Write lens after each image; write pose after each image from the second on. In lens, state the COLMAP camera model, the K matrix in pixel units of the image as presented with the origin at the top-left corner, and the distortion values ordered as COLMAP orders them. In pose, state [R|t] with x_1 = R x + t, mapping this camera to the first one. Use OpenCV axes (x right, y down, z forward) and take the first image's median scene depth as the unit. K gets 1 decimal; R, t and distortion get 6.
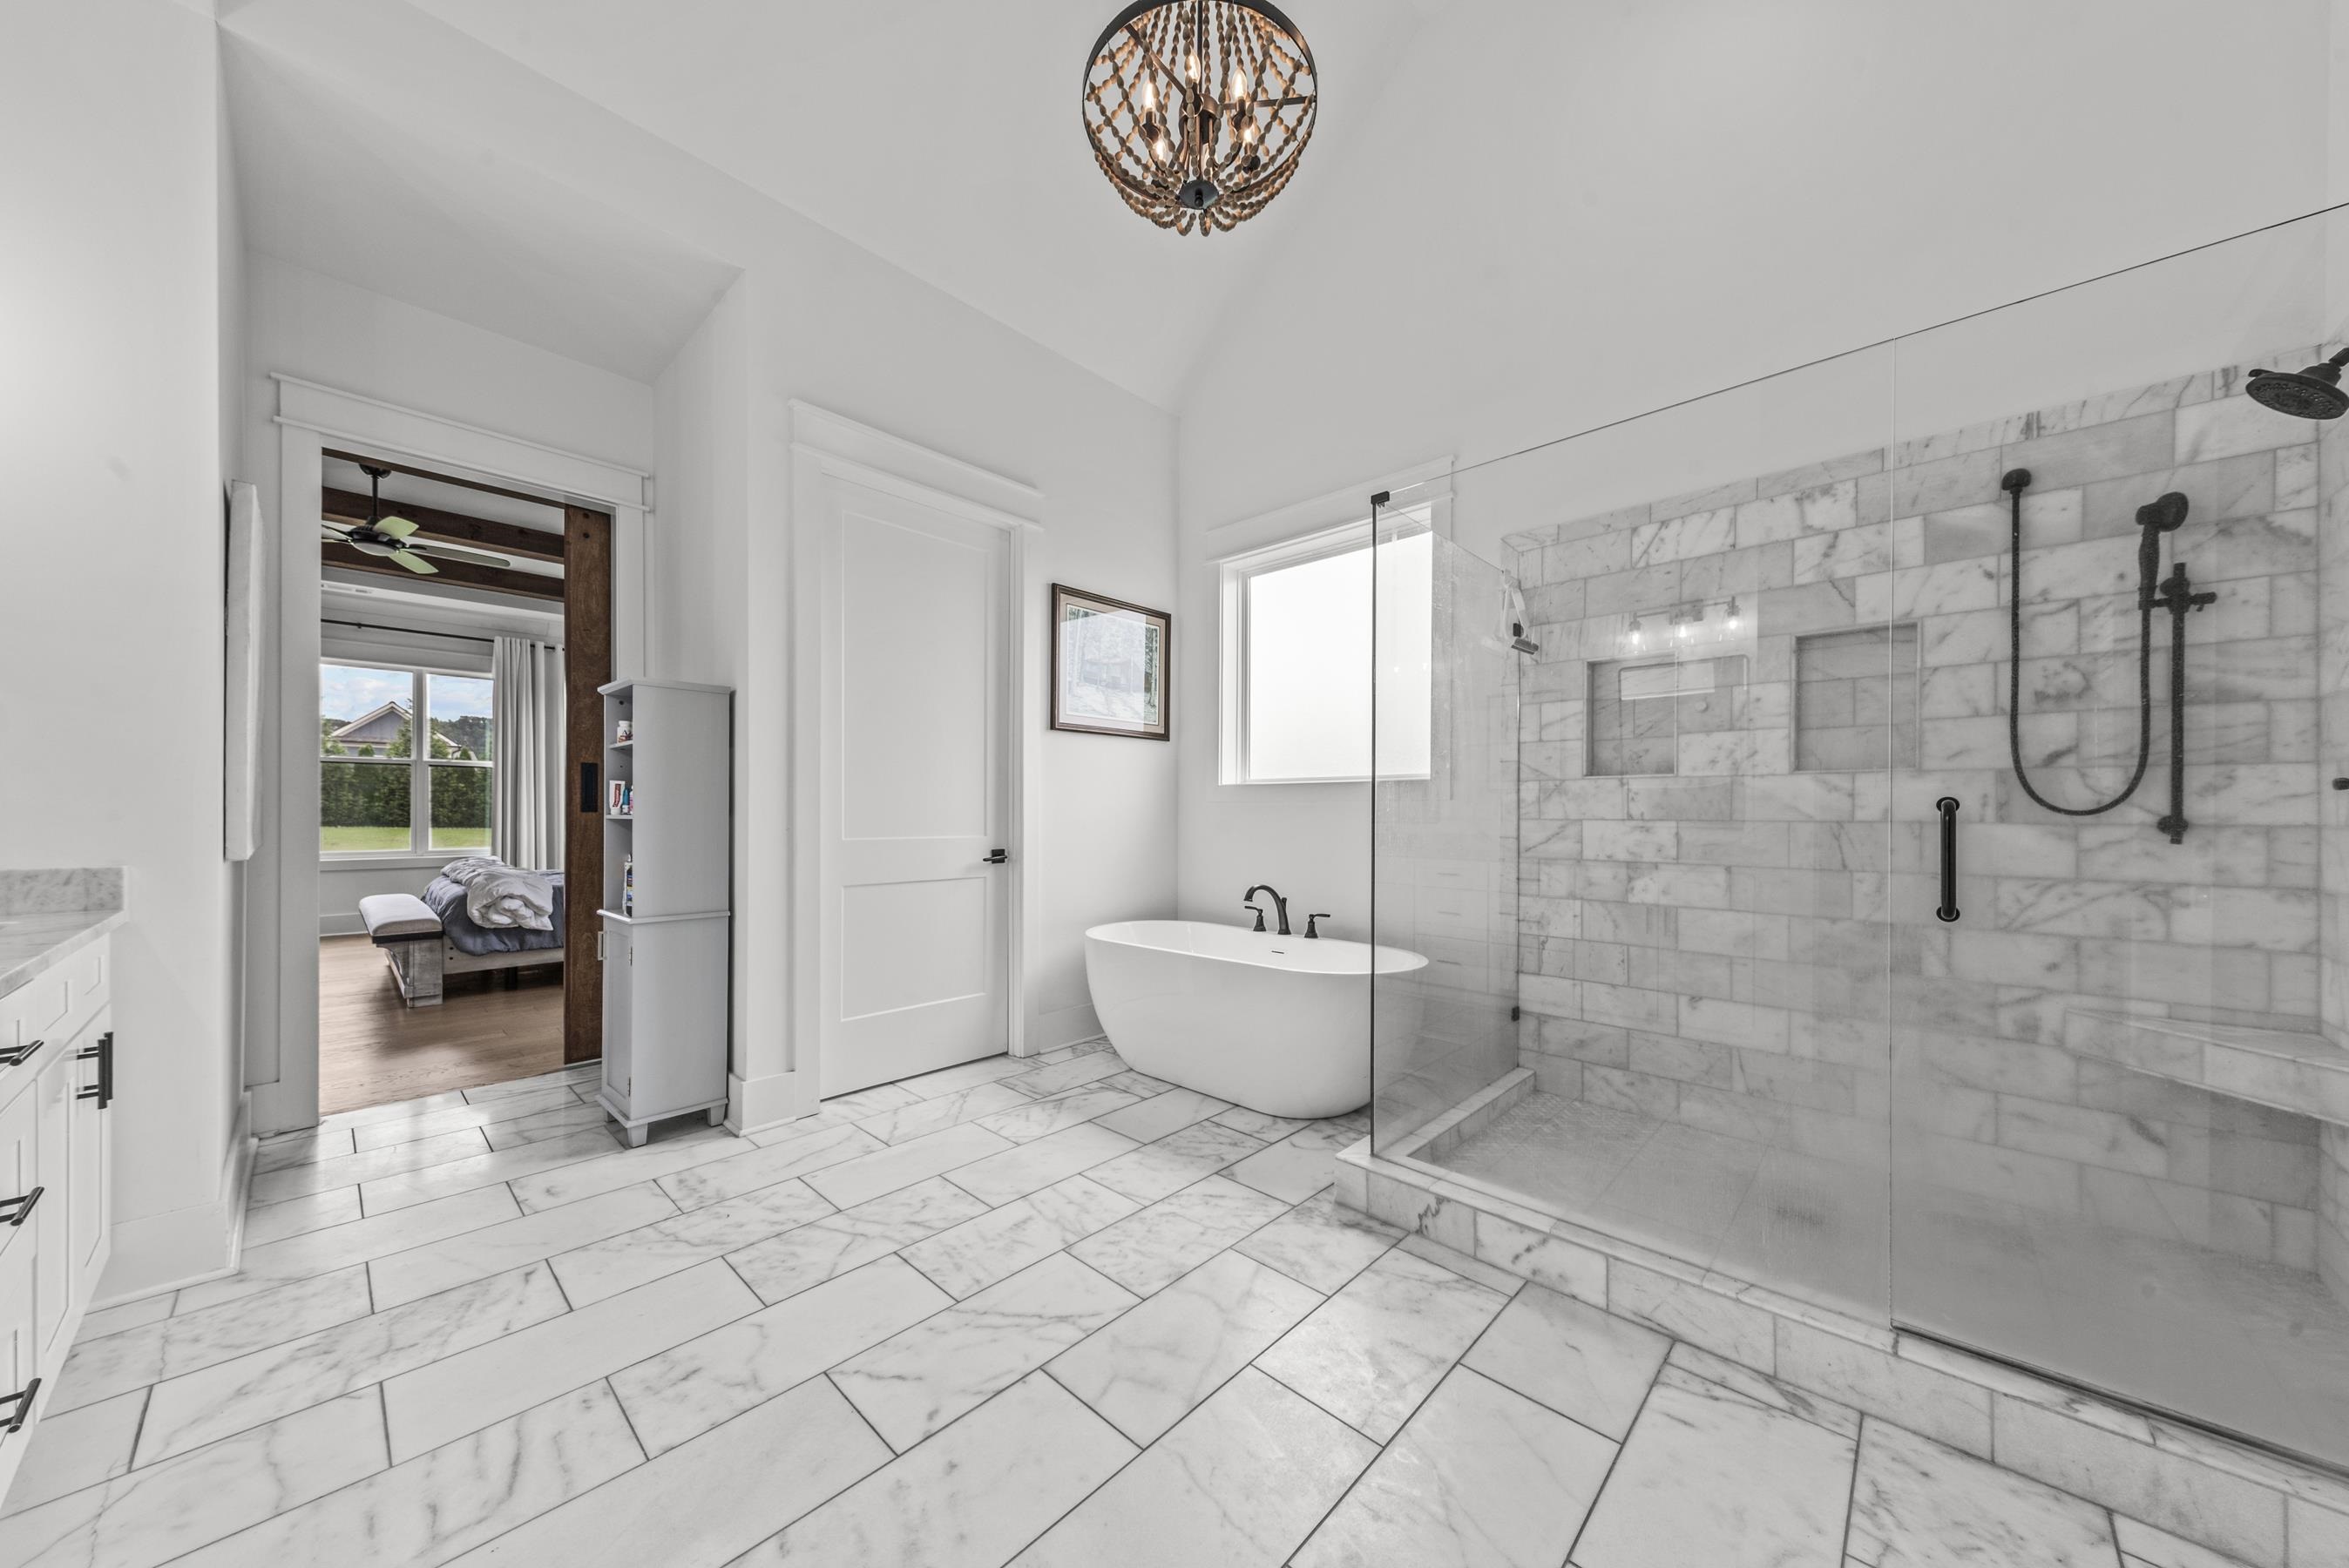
lens RADIAL K [[792.2, 0, 1187.2], [0, 792.2, 815.2], [0, 0, 1]] dist [0.015213, -0.002783]
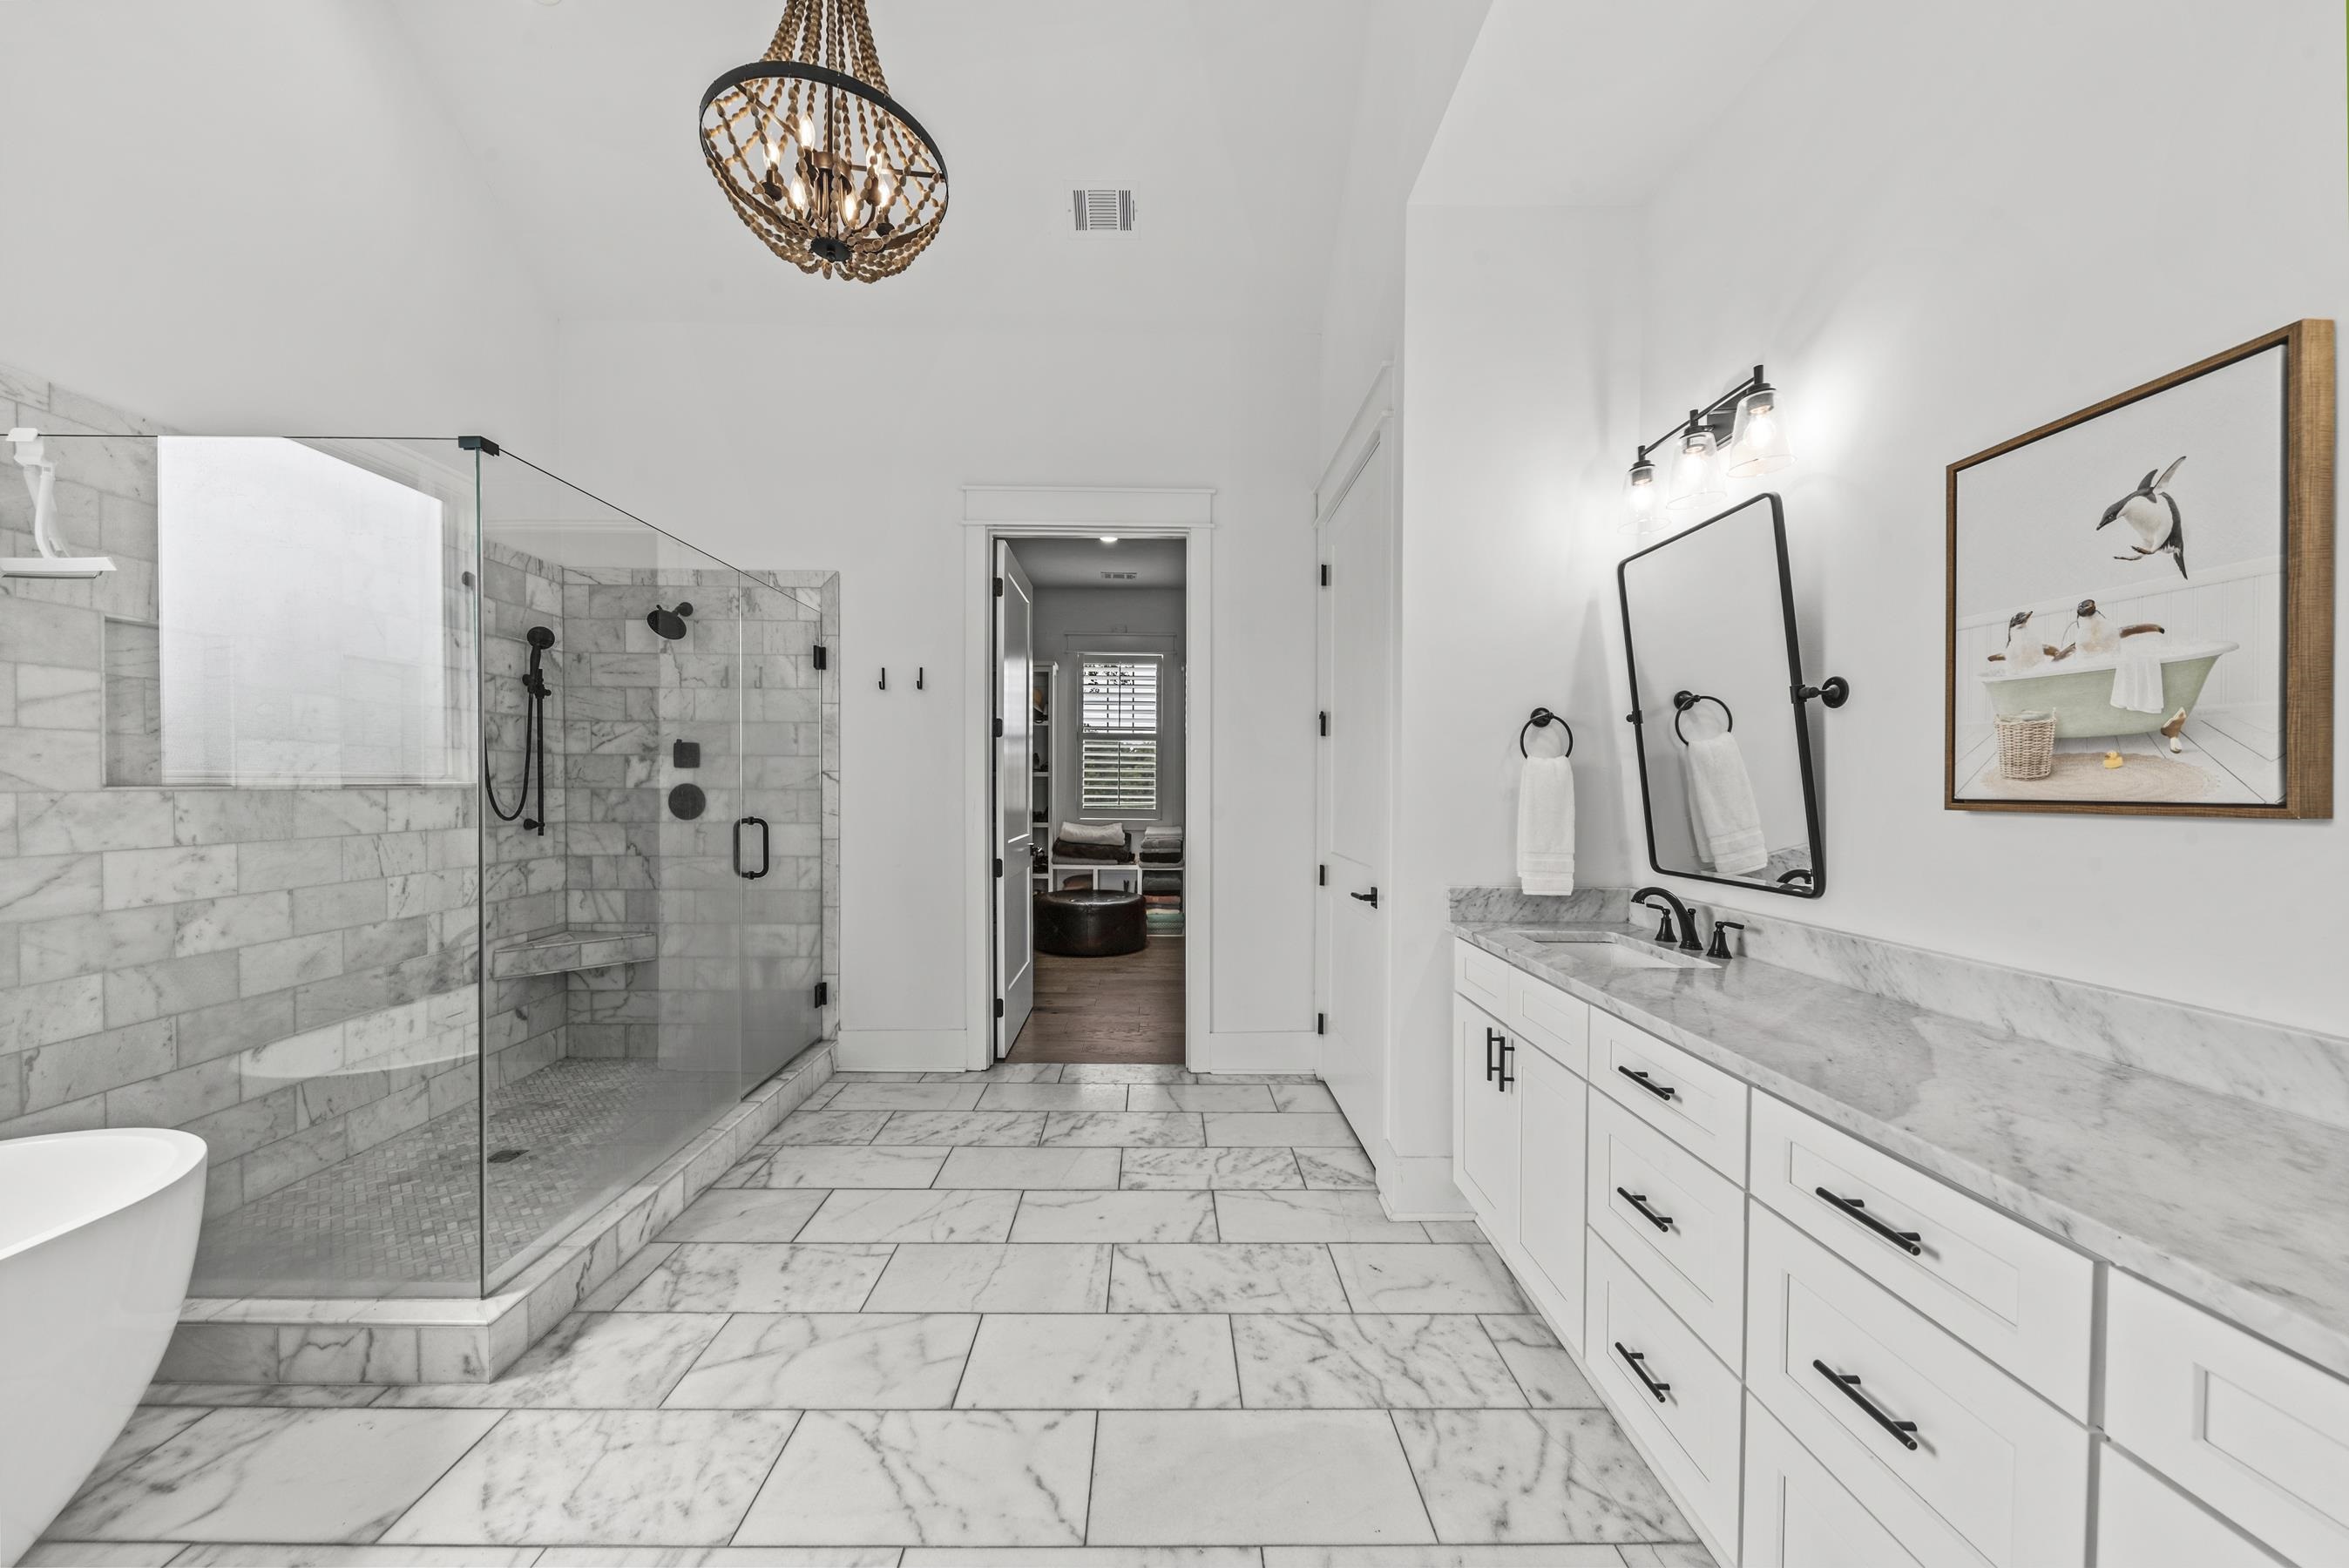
lens RADIAL K [[793.1, 0, 1154.3], [0, 793.1, 796.6], [0, 0, 1]] dist [0.000153, -0.002822]
pose [[-0.674311, -0.018225, 0.738223, -0.627934], [-0.004108, 0.999772, 0.020930, -0.062667], [-0.738436, 0.011081, -0.674232, 0.853481]]
